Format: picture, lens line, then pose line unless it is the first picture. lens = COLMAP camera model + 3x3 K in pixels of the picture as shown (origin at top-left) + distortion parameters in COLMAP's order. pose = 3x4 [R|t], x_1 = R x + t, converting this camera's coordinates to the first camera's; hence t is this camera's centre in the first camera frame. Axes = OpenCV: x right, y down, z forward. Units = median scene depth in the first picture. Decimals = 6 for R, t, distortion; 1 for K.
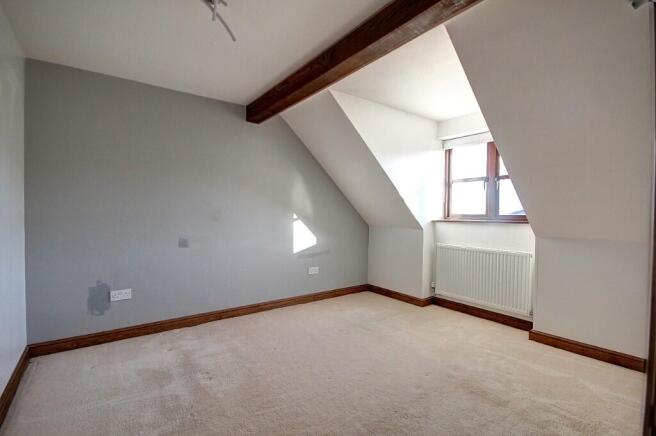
lens RADIAL K [[306.3, 0, 327.9], [0, 306.3, 218.1], [0, 0, 1]] dist [0.005878, 0.000381]
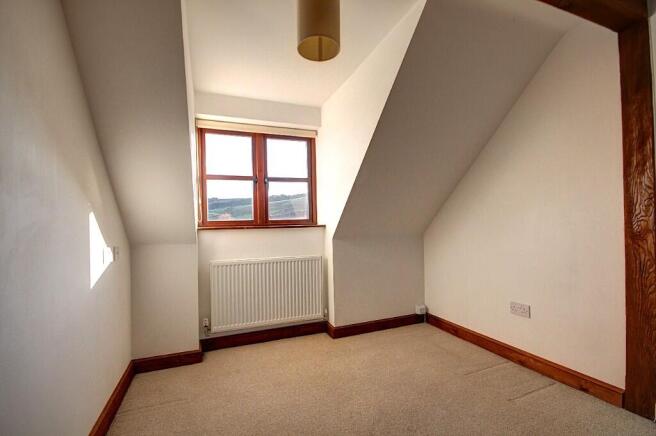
lens RADIAL K [[306.3, 0, 328.0], [0, 306.3, 218.1], [0, 0, 1]] dist [0.005878, 0.000381]
pose [[0.243175, 0.000044, 0.969982, -0.275350], [0.038839, 0.999198, -0.009782, 0.000727], [-0.969204, 0.040052, 0.242979, 0.590616]]
